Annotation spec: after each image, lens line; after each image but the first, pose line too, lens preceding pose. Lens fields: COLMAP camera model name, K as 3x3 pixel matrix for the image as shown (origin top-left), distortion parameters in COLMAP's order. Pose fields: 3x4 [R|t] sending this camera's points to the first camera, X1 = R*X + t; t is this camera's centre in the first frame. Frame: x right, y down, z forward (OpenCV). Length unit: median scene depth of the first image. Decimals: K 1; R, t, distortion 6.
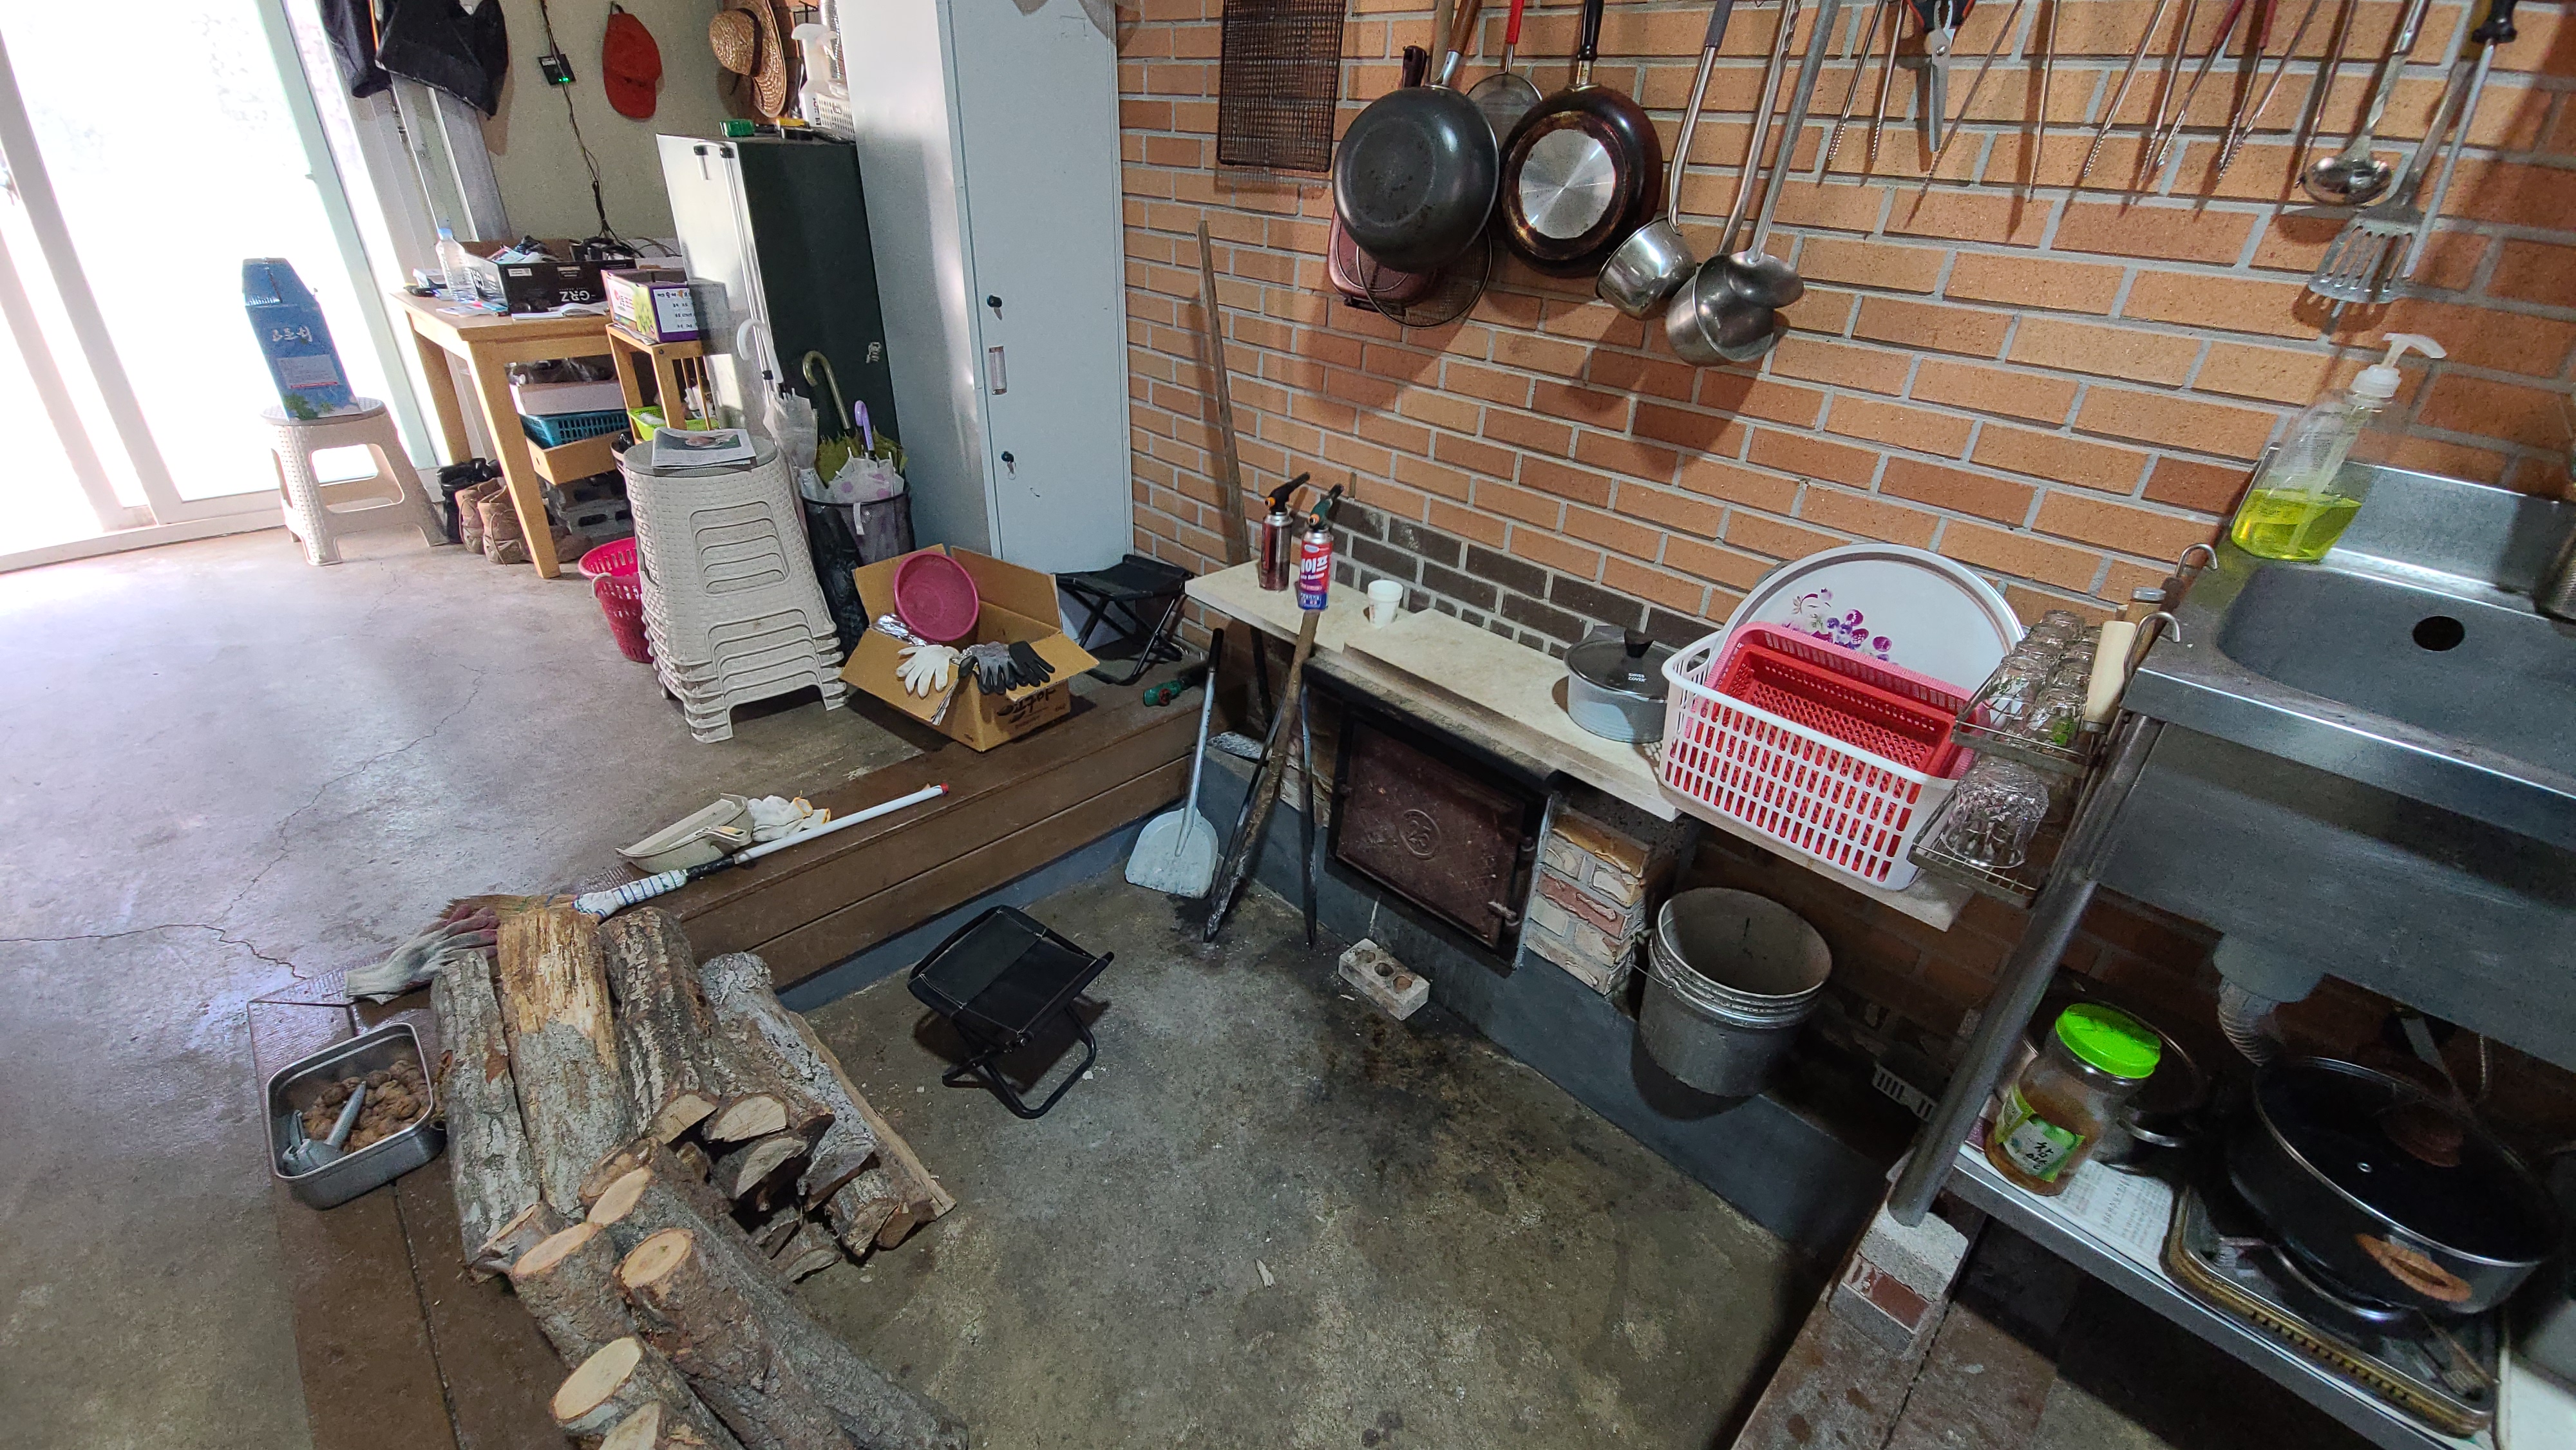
lens RADIAL K [[1054.9, 0, 1280.3], [0, 1054.9, 717.1], [0, 0, 1]] dist [0.008822, -0.006255]
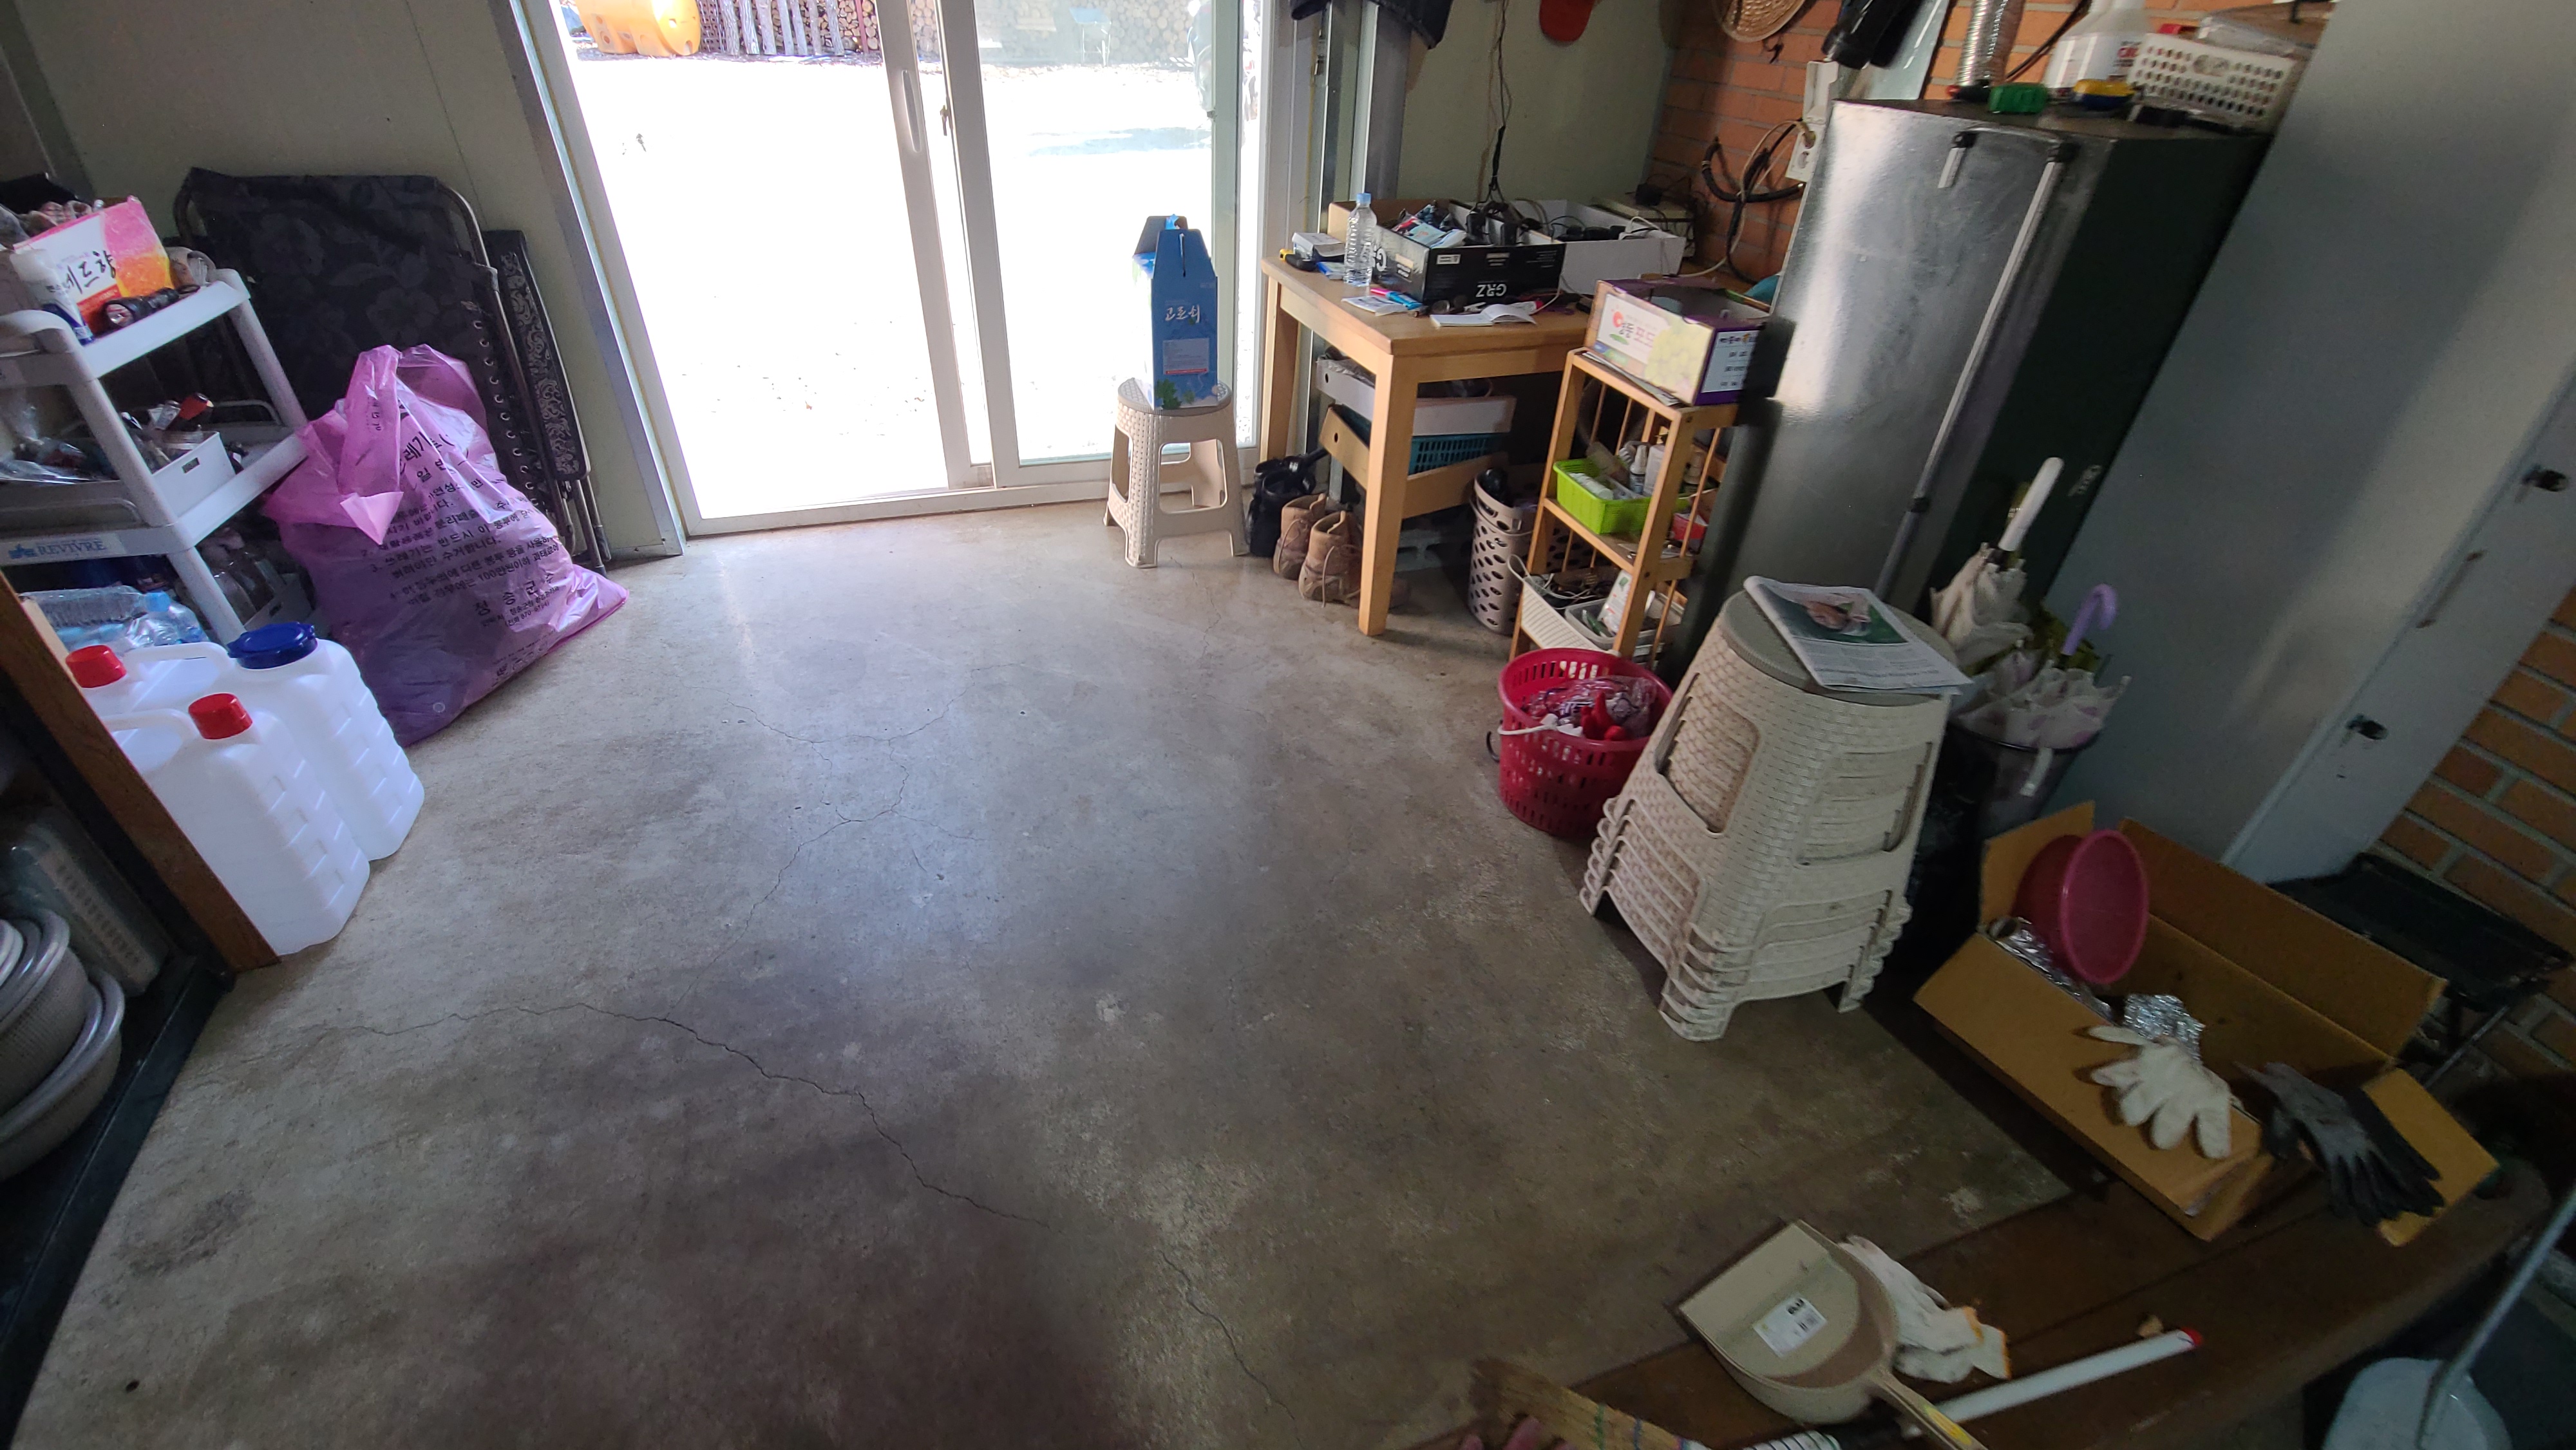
lens RADIAL K [[1054.9, 0, 1280.3], [0, 1054.9, 717.1], [0, 0, 1]] dist [0.008822, -0.006255]
pose [[0.899309, 0.242037, -0.364227, -0.493909], [-0.211990, 0.969752, 0.120999, -0.172087], [0.382496, -0.031603, 0.923417, 0.240247]]
